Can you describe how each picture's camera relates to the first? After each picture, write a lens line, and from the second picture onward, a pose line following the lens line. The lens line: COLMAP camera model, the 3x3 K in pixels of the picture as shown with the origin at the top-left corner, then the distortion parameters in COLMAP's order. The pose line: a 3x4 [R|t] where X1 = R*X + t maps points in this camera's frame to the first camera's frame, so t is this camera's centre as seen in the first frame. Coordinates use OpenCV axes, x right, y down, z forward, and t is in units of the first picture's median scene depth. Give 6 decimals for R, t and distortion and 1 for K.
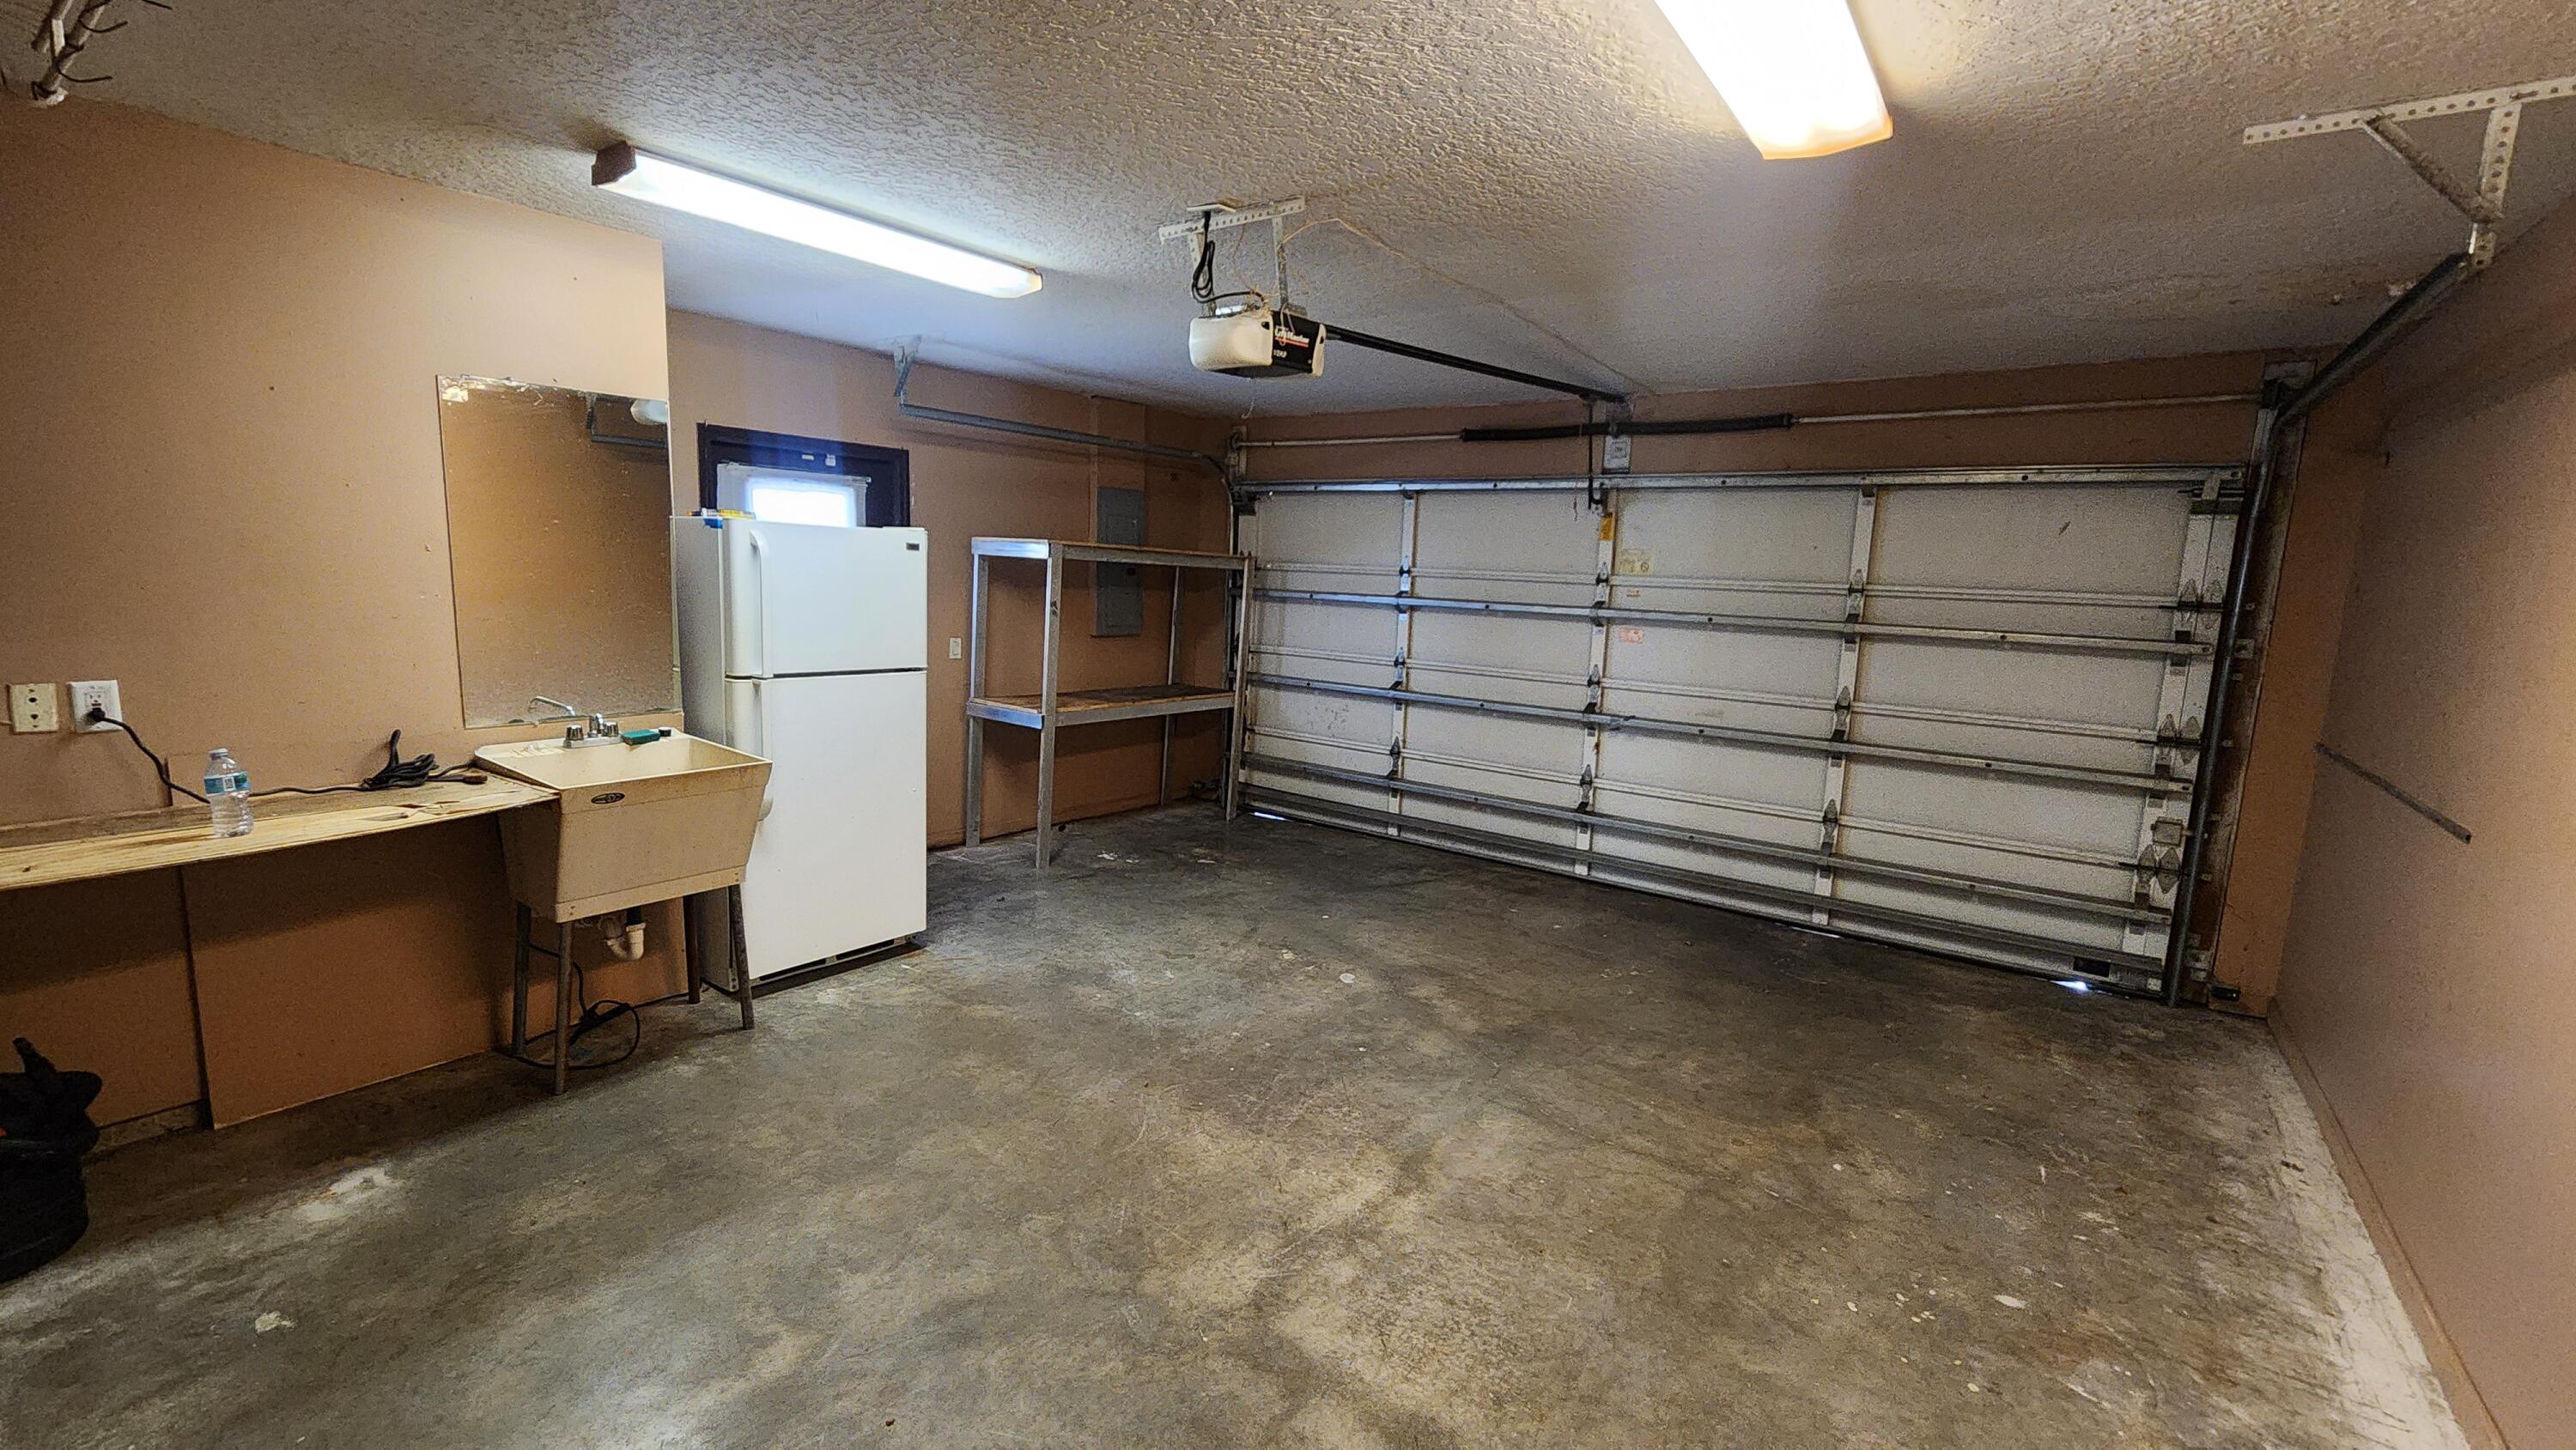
lens RADIAL K [[1074.9, 0, 1294.6], [0, 1074.9, 720.7], [0, 0, 1]] dist [0.000306, -0.000064]
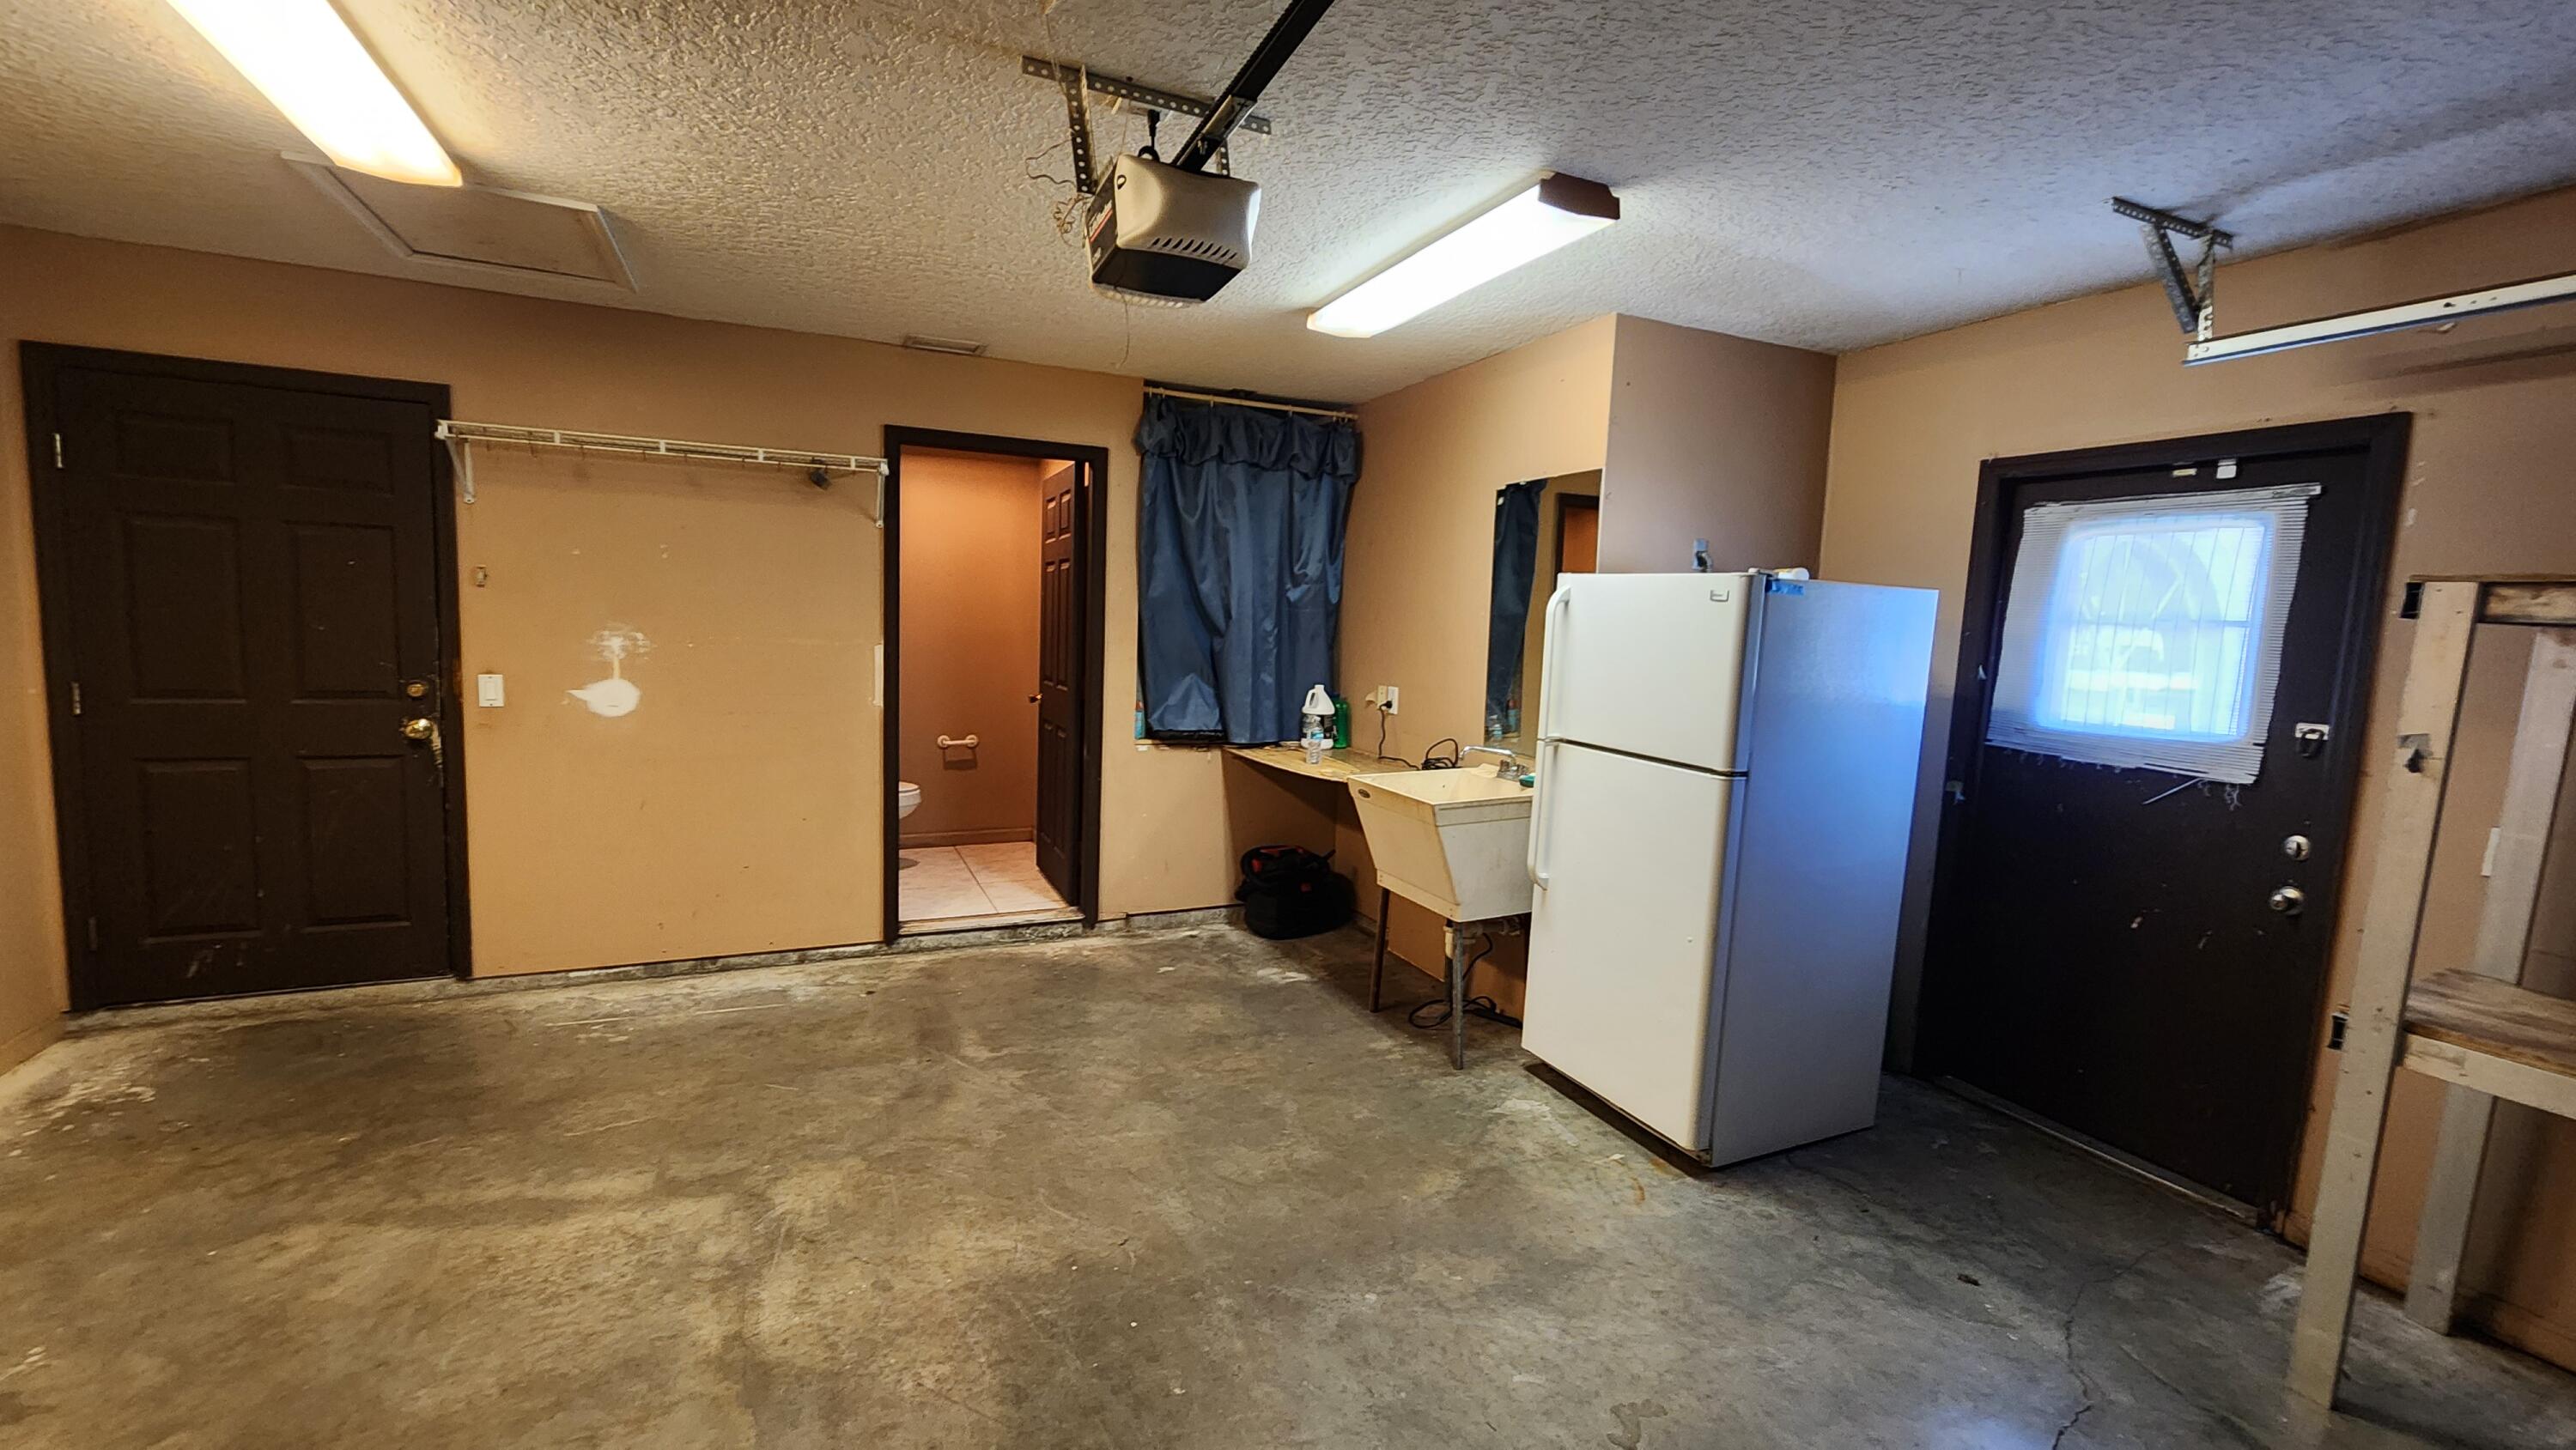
lens RADIAL K [[1074.9, 0, 1300.9], [0, 1074.9, 743.5], [0, 0, 1]] dist [0.000306, -0.000064]
pose [[-0.486475, 0.045578, -0.872505, 0.545534], [-0.182145, 0.971405, 0.152302, -0.175821], [0.854497, 0.233014, -0.464262, 1.562906]]
